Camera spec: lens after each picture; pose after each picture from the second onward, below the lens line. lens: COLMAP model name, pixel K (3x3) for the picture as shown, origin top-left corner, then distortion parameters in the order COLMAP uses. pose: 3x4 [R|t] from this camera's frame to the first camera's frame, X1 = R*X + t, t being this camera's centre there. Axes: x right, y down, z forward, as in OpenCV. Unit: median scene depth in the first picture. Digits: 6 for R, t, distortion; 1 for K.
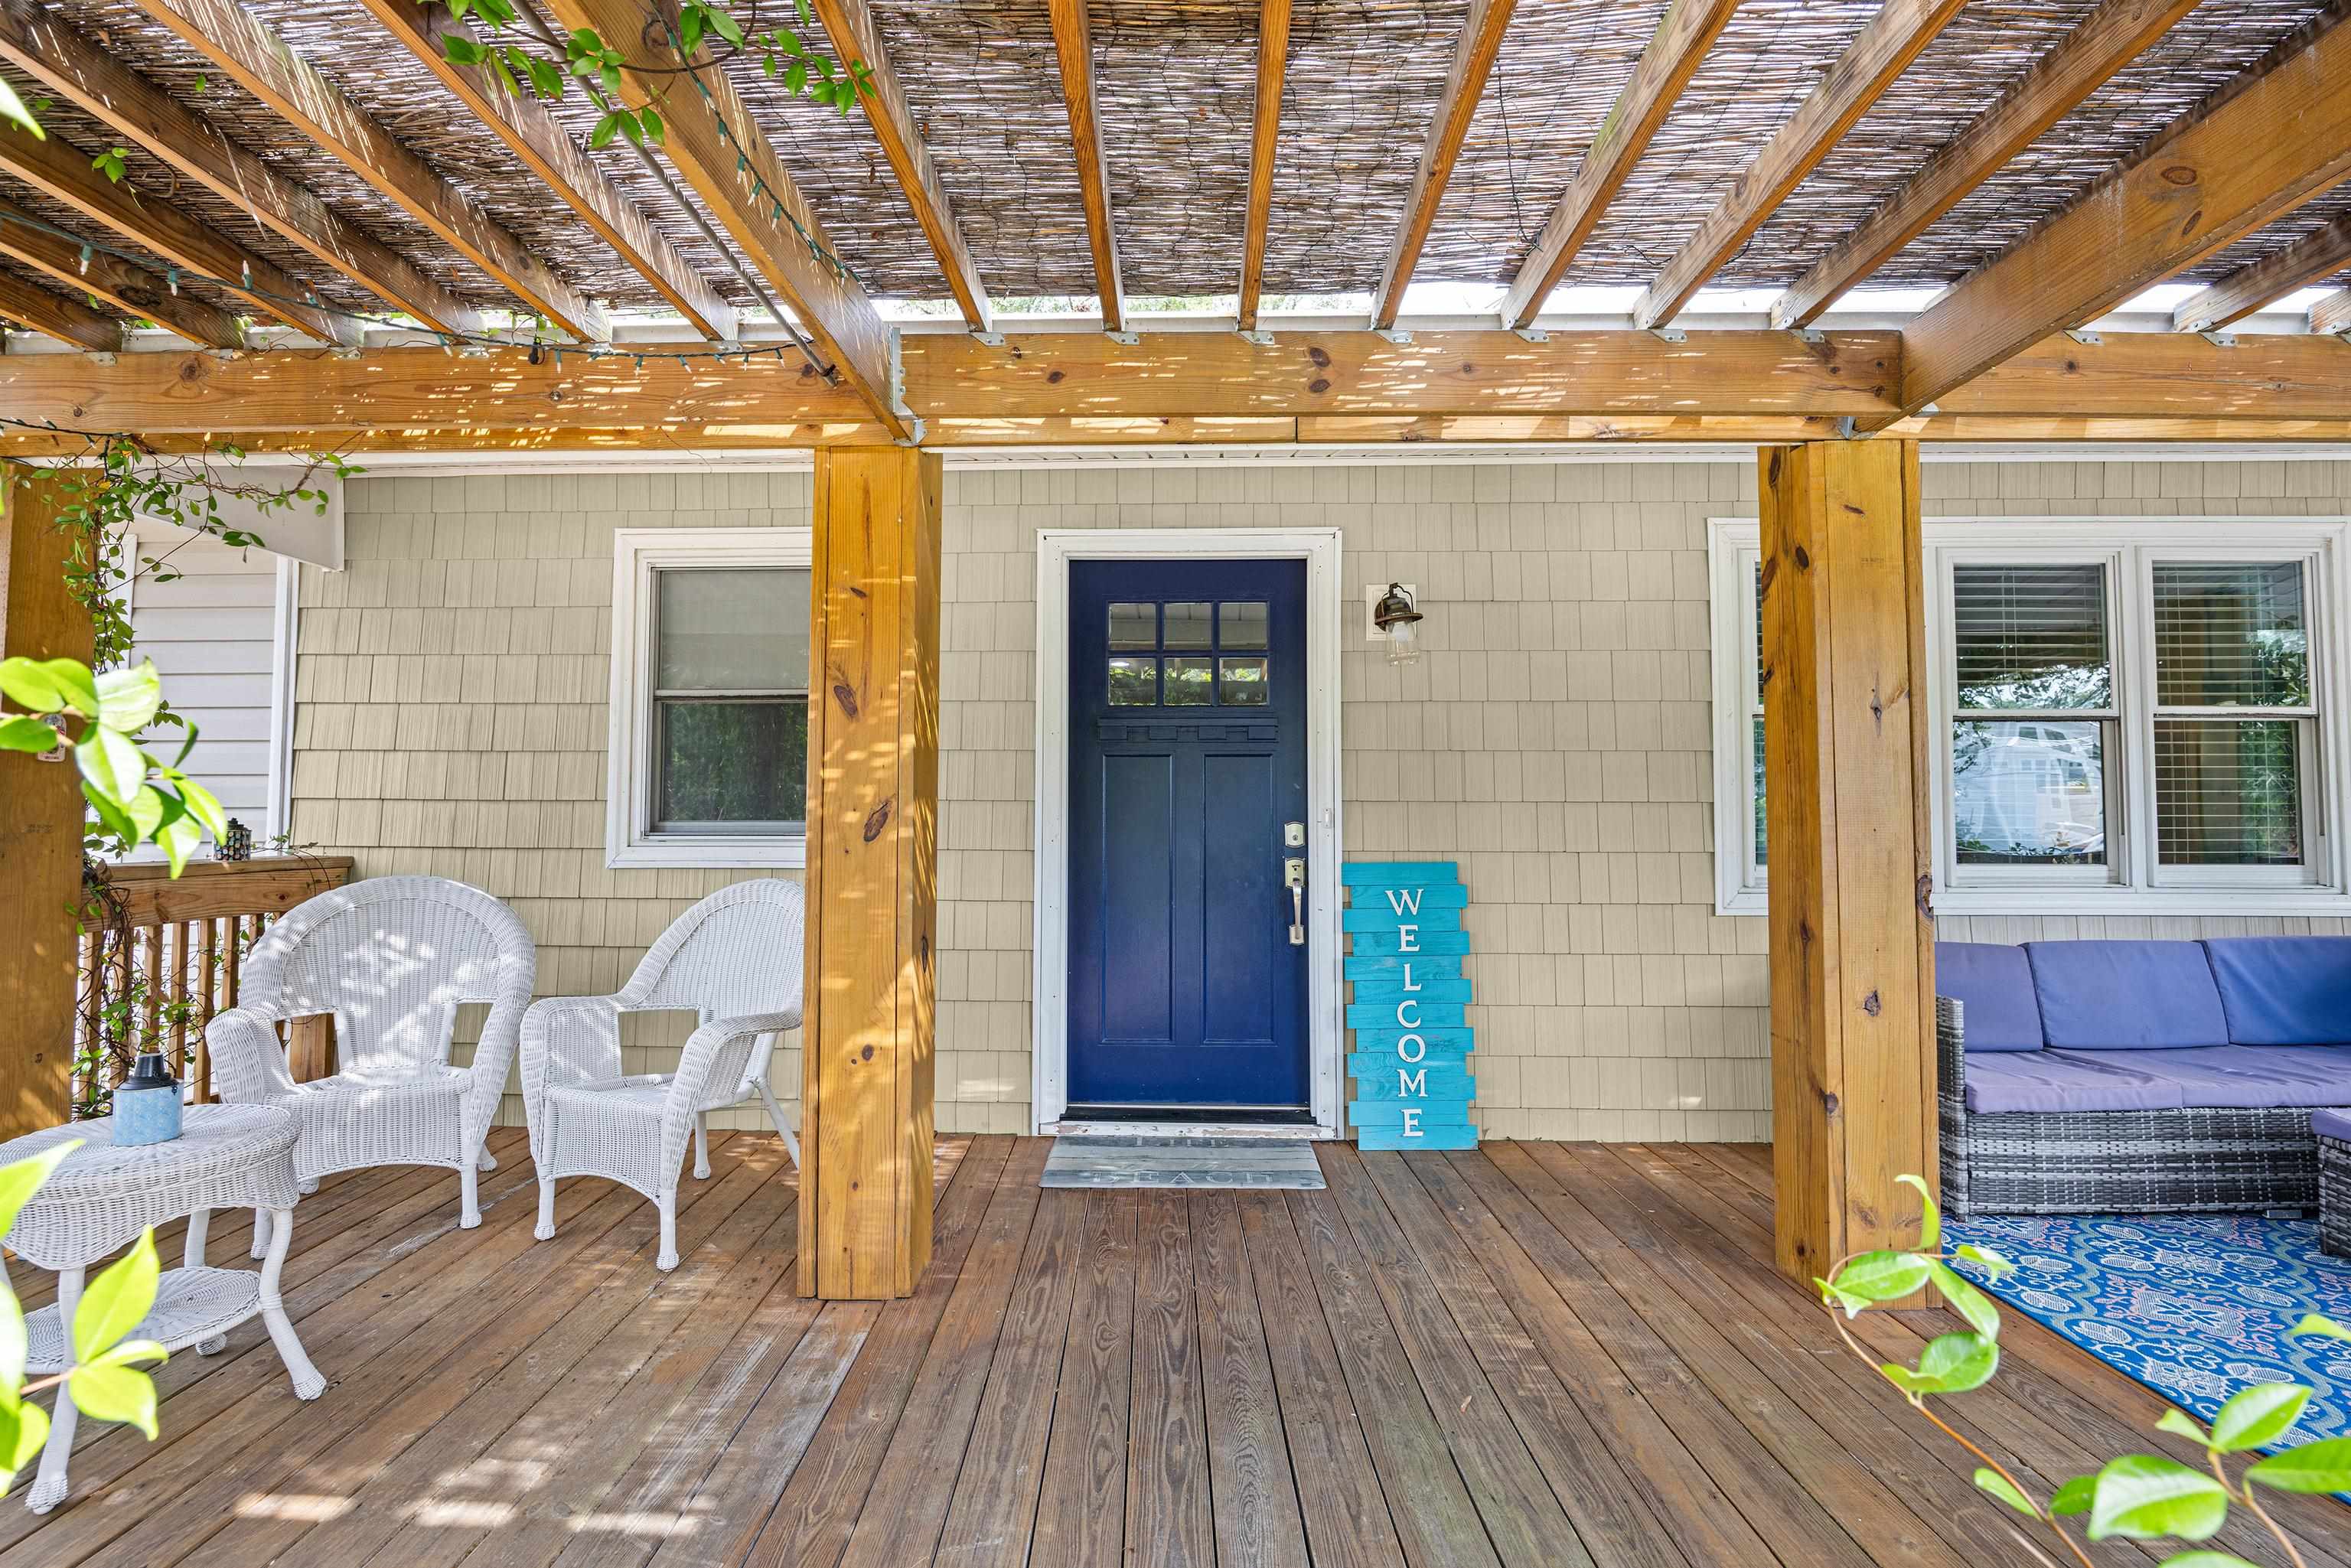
lens RADIAL K [[1053.8, 0, 1175.5], [0, 1053.8, 784.0], [0, 0, 1]] dist [-0.018220, -0.000955]
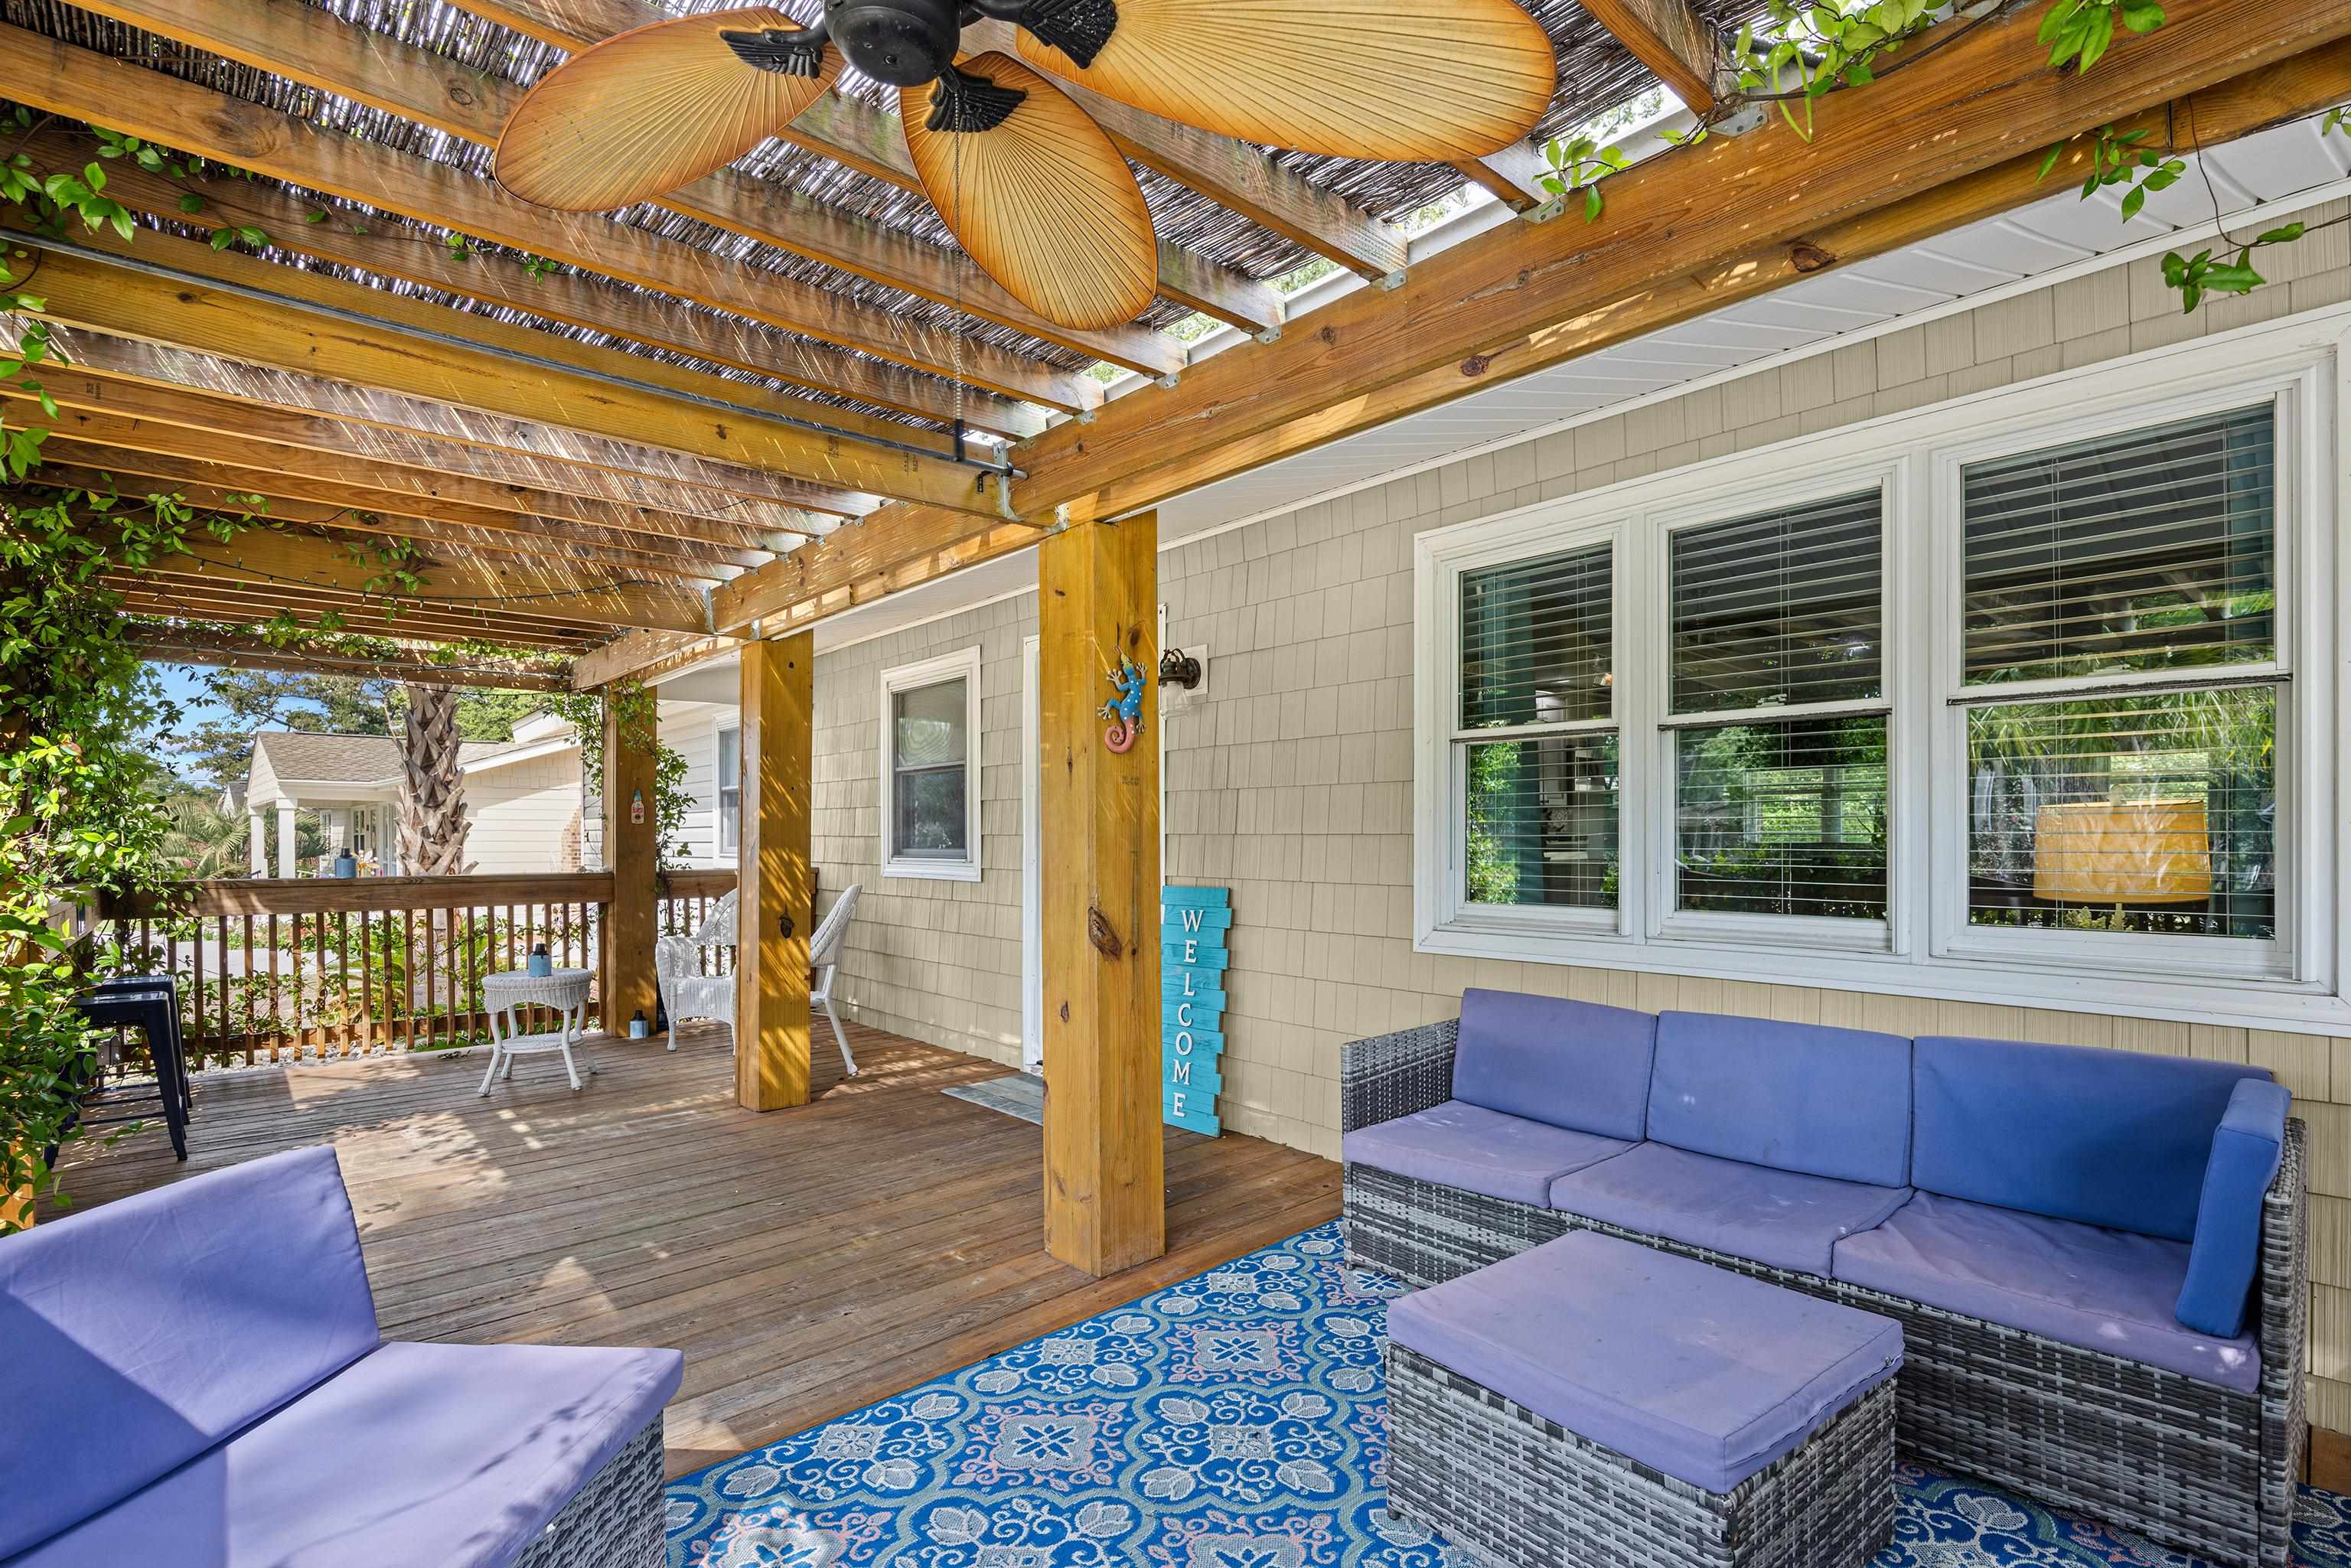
lens RADIAL K [[1113.3, 0, 1173.4], [0, 1113.3, 827.5], [0, 0, 1]] dist [-0.002883, -0.000303]
pose [[0.688028, -0.009389, -0.725623, 1.291142], [0.039155, 0.998940, 0.024200, -0.025553], [0.724627, -0.045062, 0.687667, 0.159974]]
